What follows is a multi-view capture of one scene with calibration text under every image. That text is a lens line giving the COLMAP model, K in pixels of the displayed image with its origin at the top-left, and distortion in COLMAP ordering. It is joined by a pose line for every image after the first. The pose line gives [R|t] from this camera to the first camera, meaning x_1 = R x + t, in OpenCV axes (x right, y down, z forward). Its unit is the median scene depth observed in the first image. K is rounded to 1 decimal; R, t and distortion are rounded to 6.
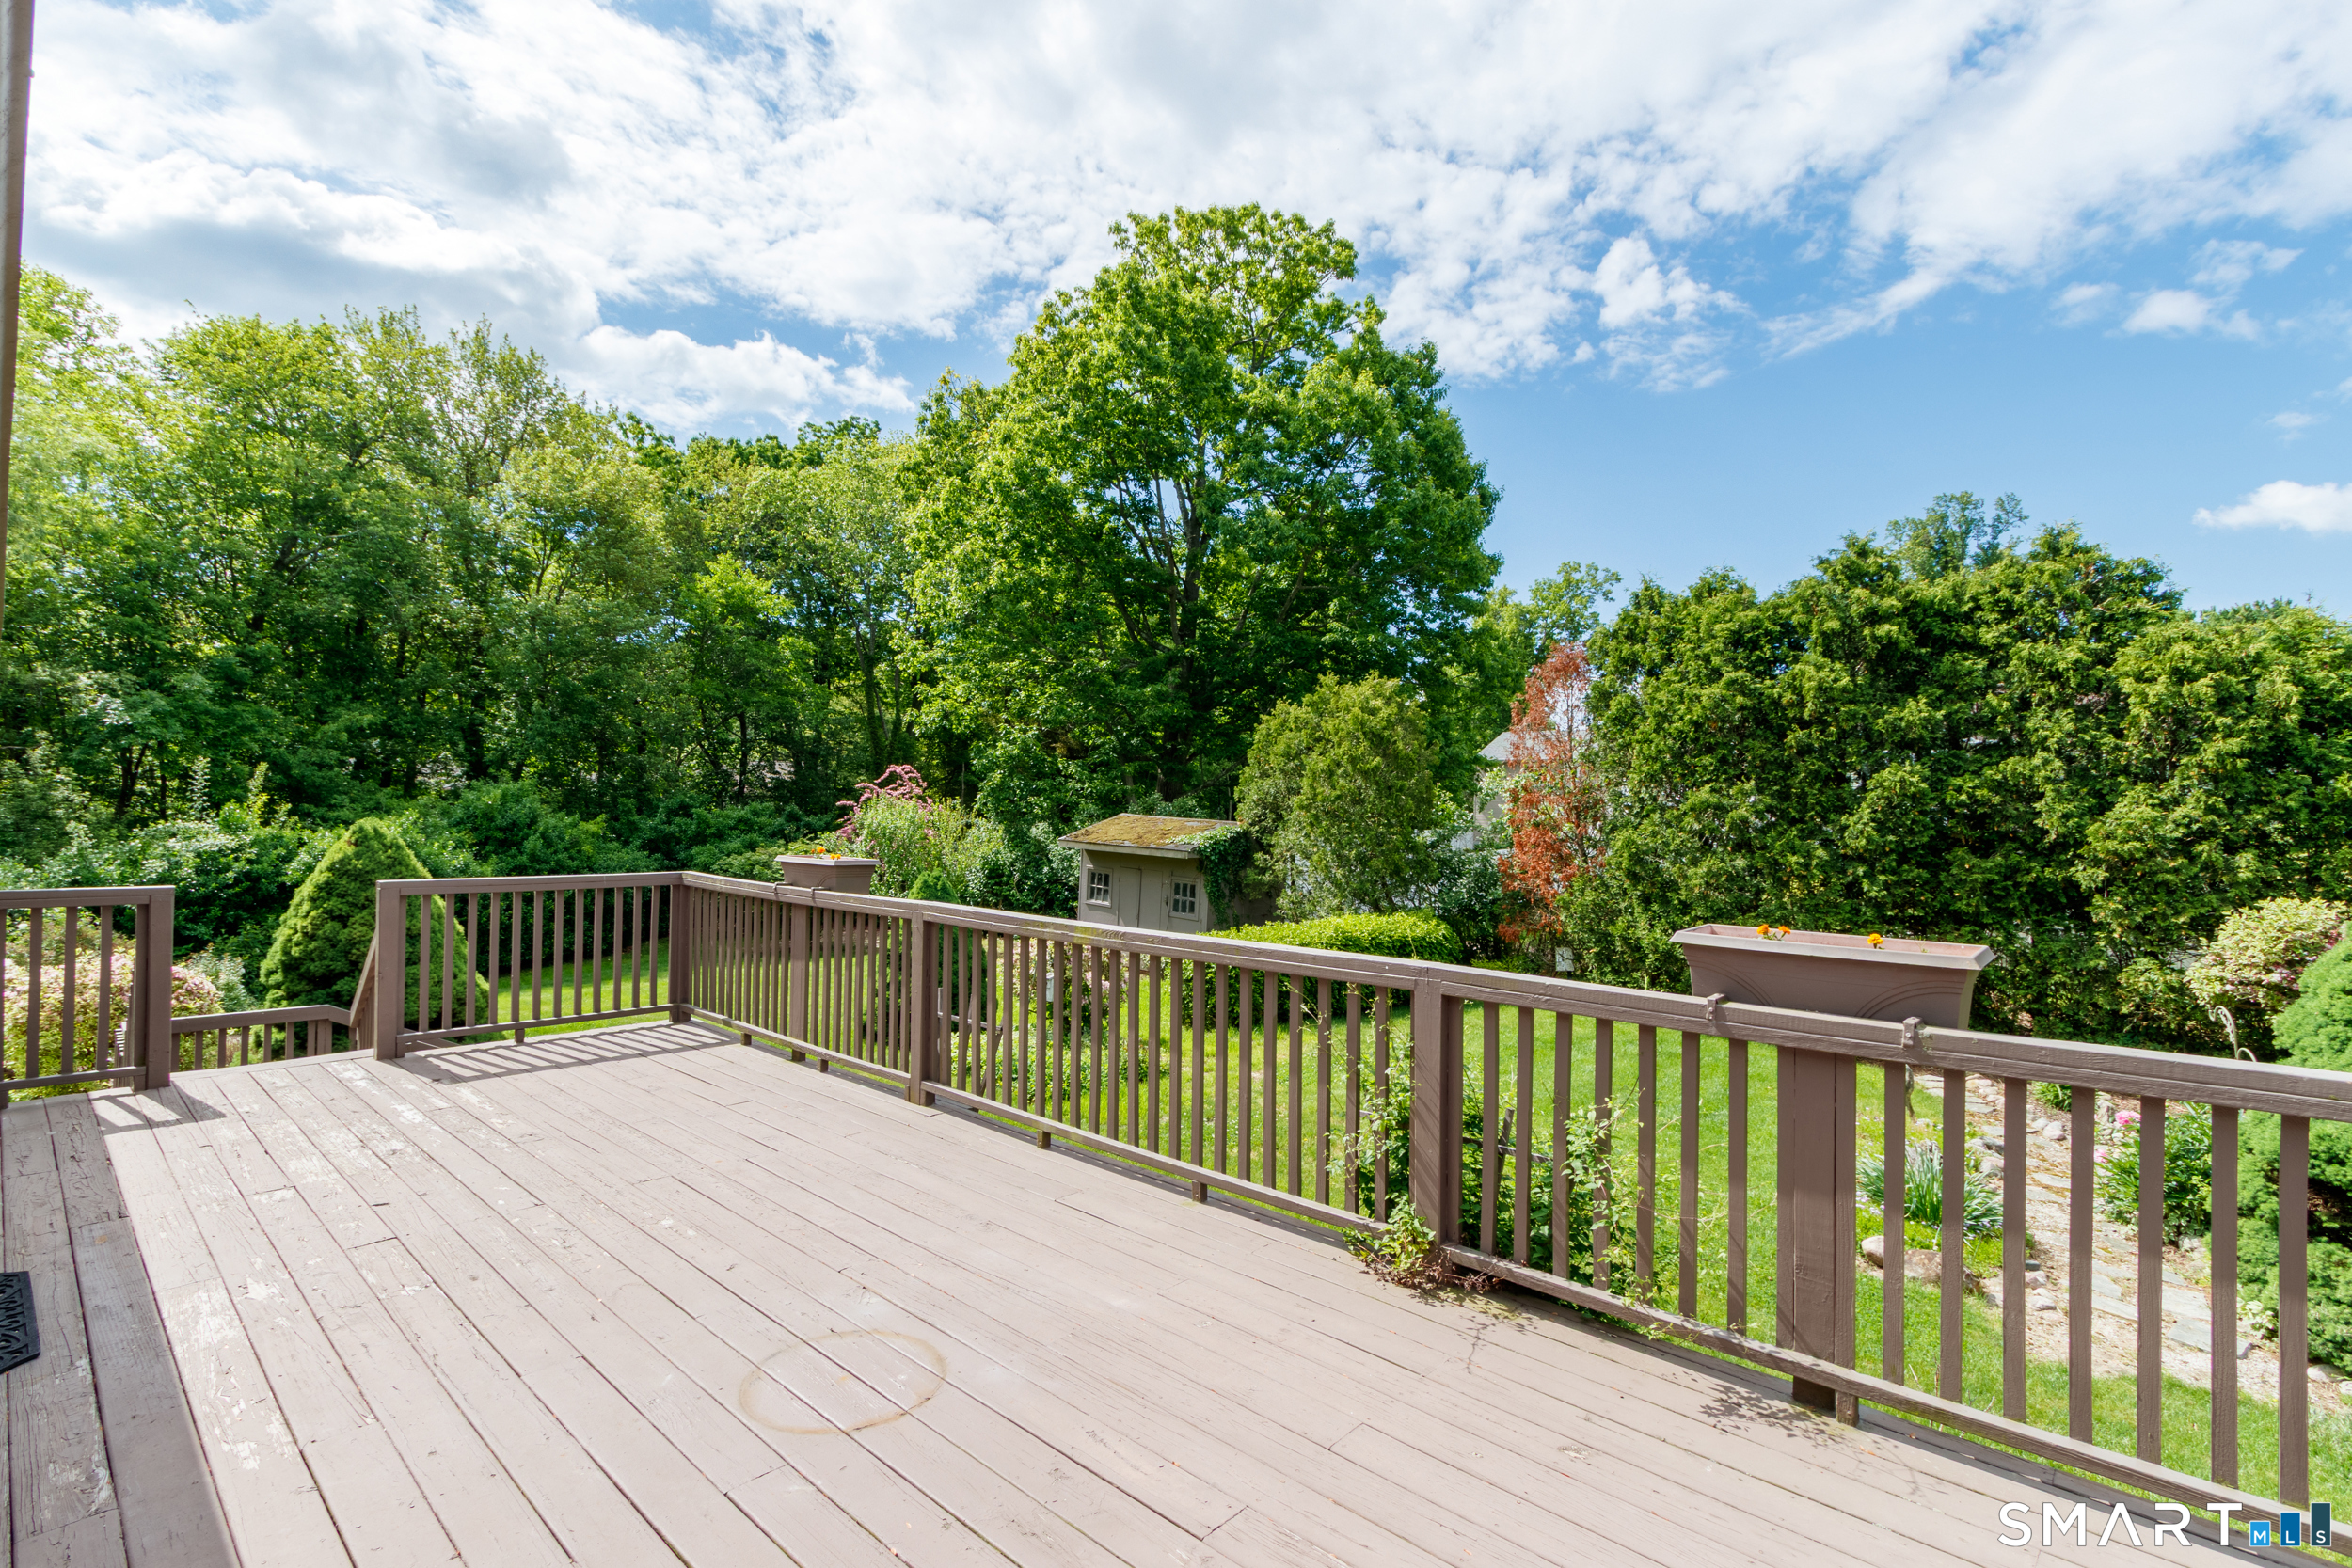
lens RADIAL K [[1097.2, 0, 1179.7], [0, 1097.2, 813.3], [0, 0, 1]] dist [-0.001811, -0.000415]
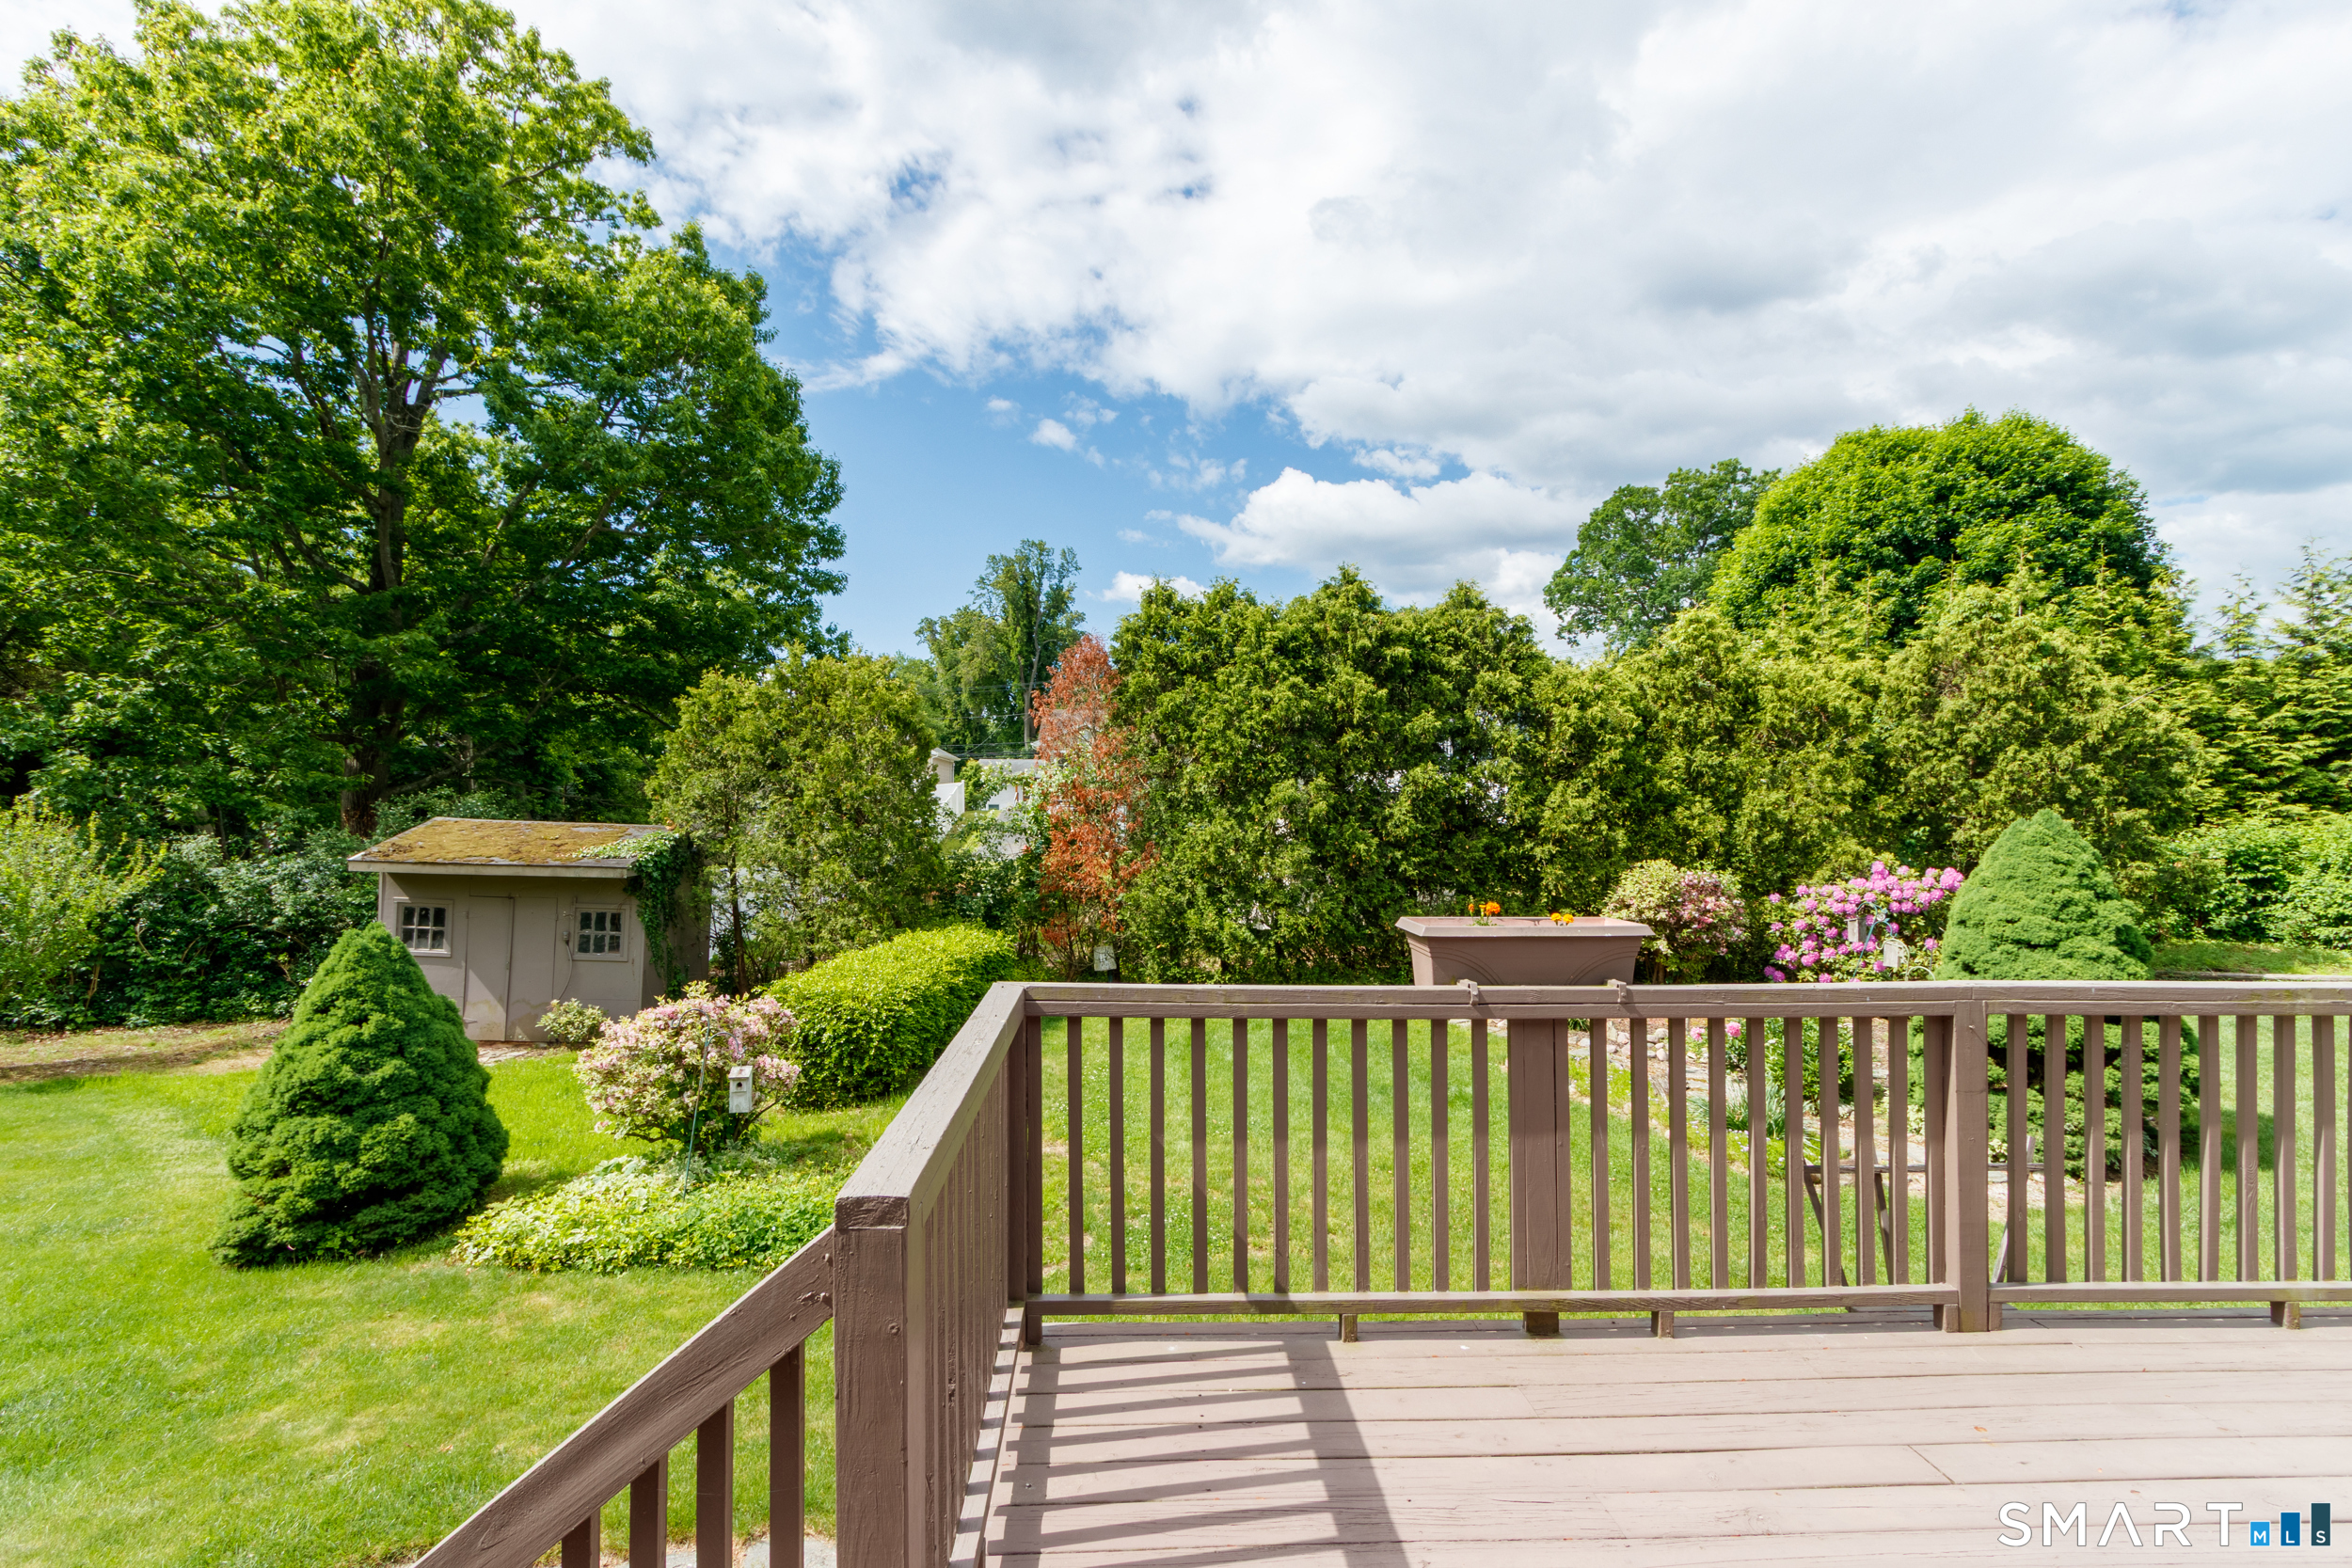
lens RADIAL K [[1091.5, 0, 1176.0], [0, 1091.5, 784.0], [0, 0, 1]] dist [0.028070, -0.000213]
pose [[0.714455, 0.001887, 0.699679, -0.234852], [0.012376, 0.999806, -0.015334, -0.005118], [-0.699572, 0.019615, 0.714292, 0.214152]]
